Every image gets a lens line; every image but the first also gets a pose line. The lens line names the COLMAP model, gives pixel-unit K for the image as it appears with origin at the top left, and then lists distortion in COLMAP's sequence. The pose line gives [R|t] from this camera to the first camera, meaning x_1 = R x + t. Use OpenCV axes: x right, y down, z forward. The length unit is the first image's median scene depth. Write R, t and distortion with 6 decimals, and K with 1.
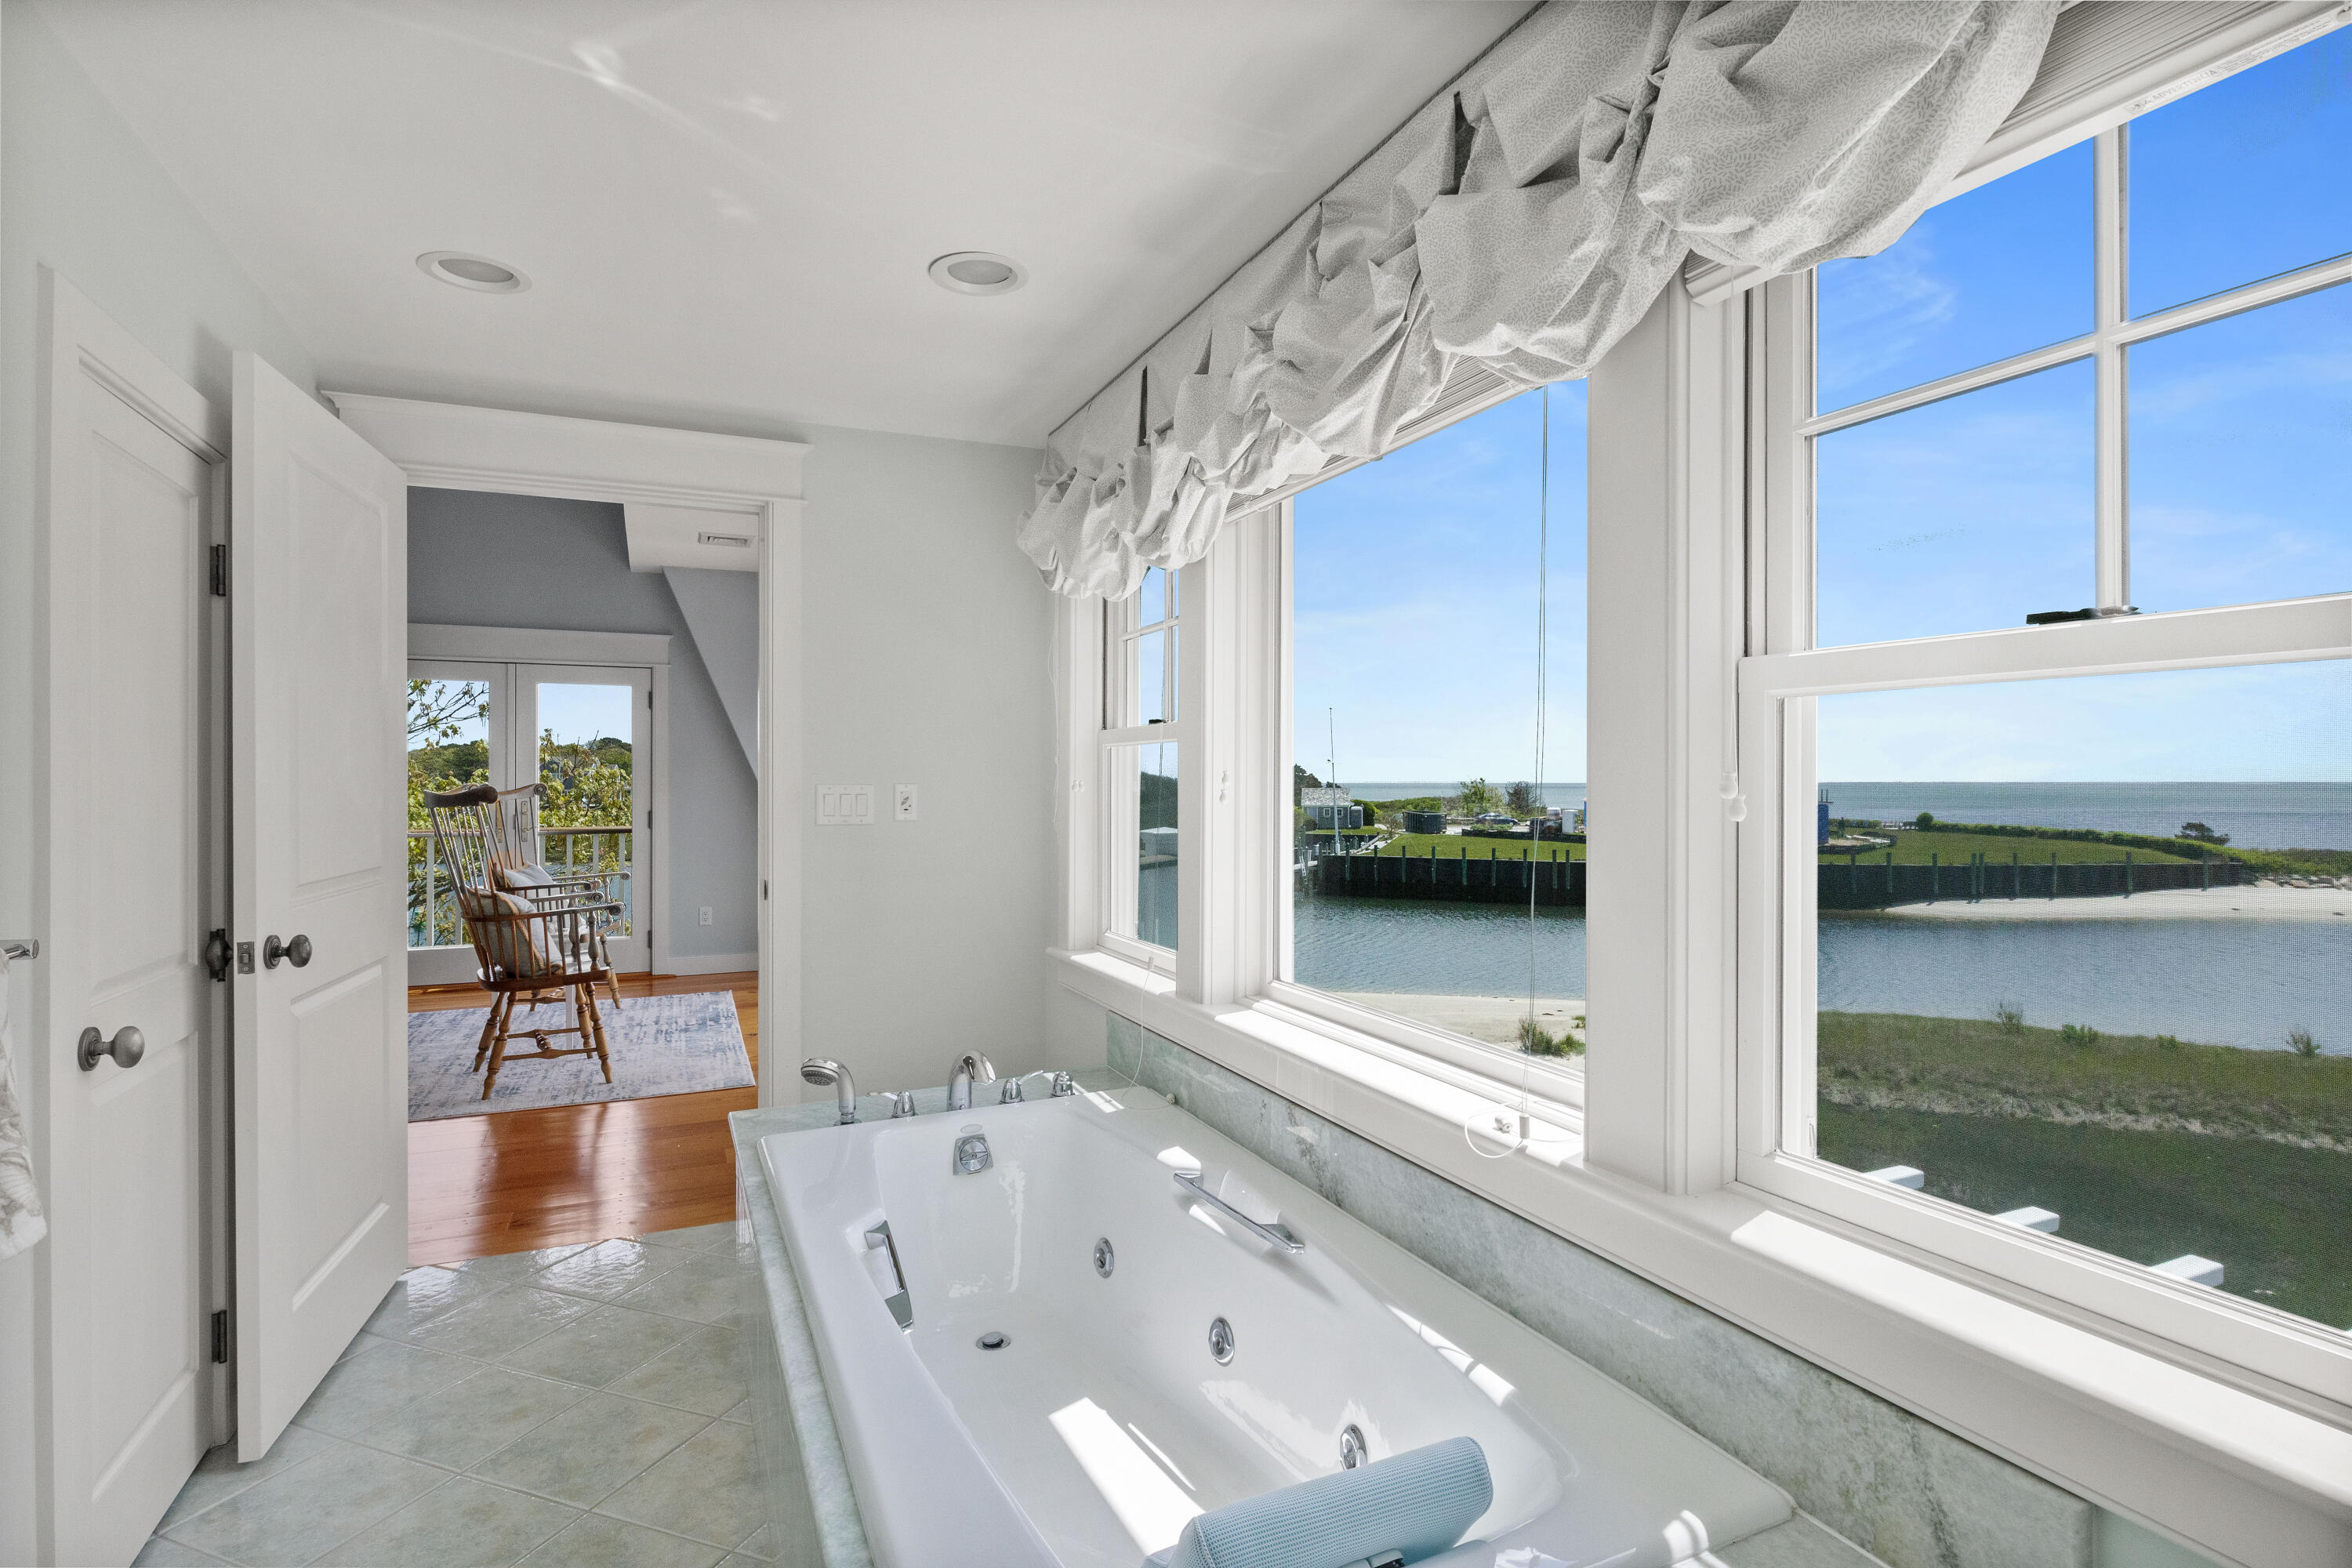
lens RADIAL K [[1168.7, 0, 1190.7], [0, 1168.7, 783.0], [0, 0, 1]] dist [-0.004297, -0.003425]
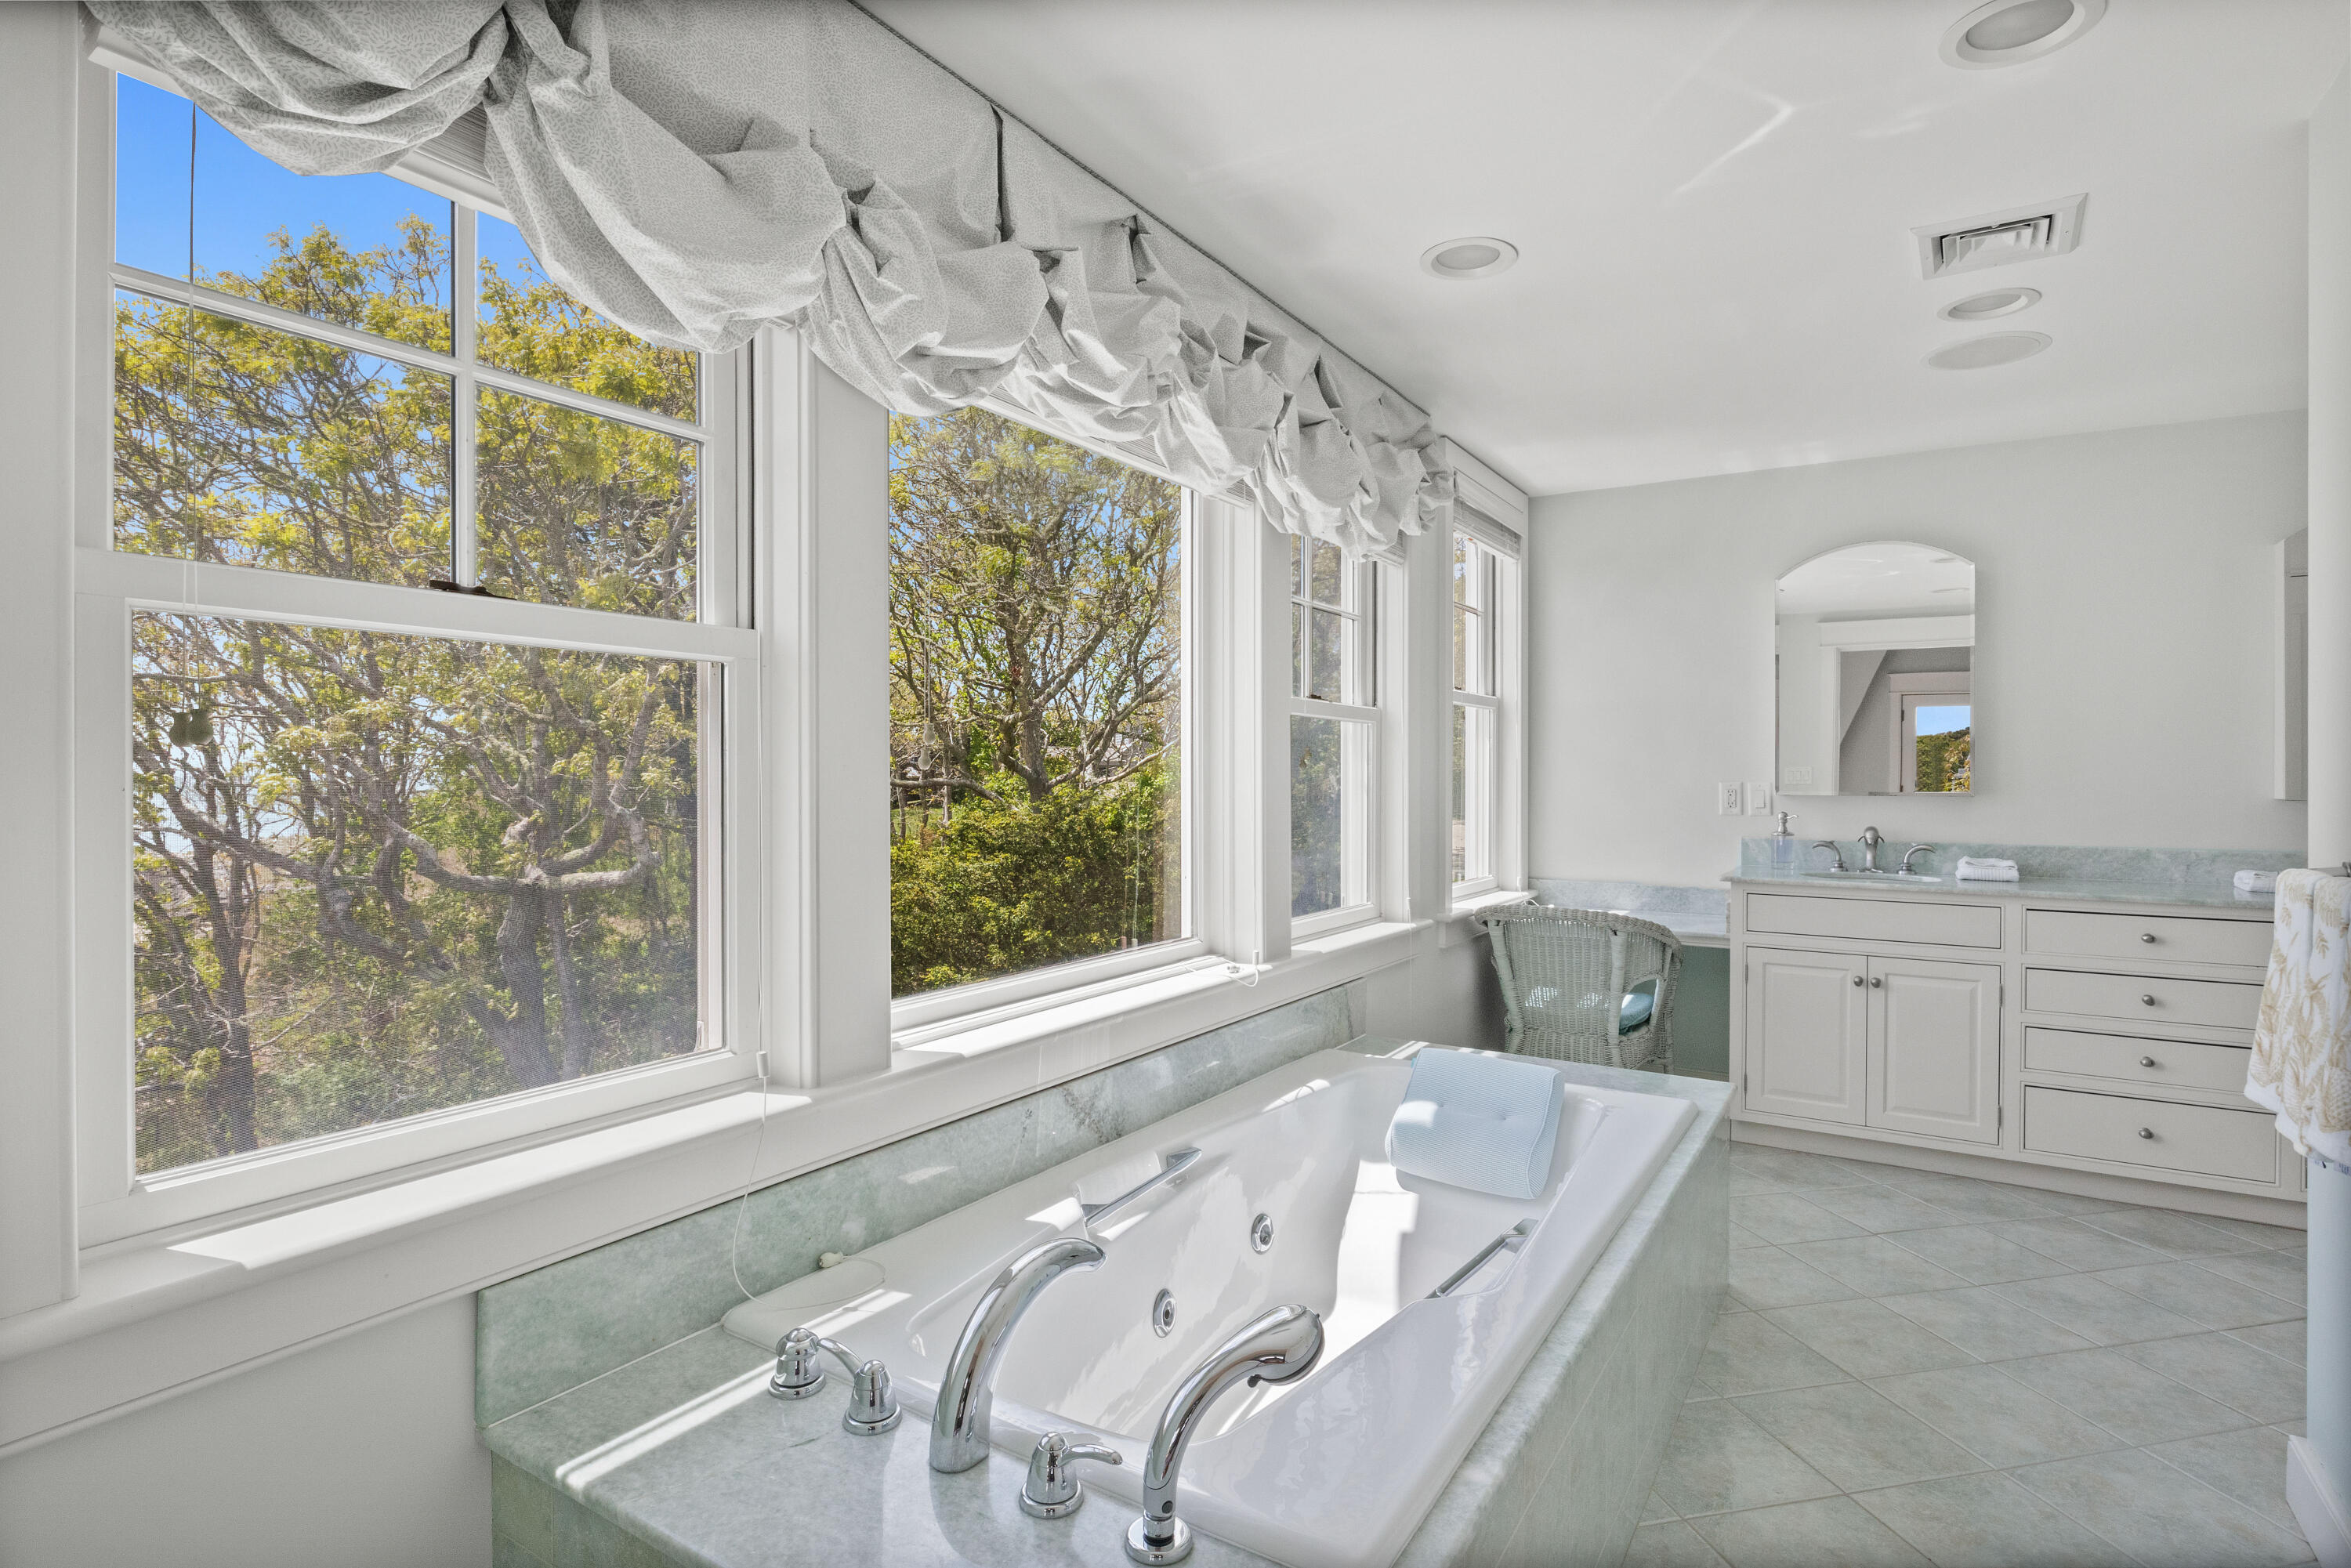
lens RADIAL K [[1168.1, 0, 1182.3], [0, 1168.1, 788.2], [0, 0, 1]] dist [-0.004297, -0.003425]
pose [[-0.539160, -0.011192, 0.842129, -0.613906], [0.002073, 0.999891, 0.014615, 0.014919], [-0.842201, 0.009626, -0.539078, 1.147019]]
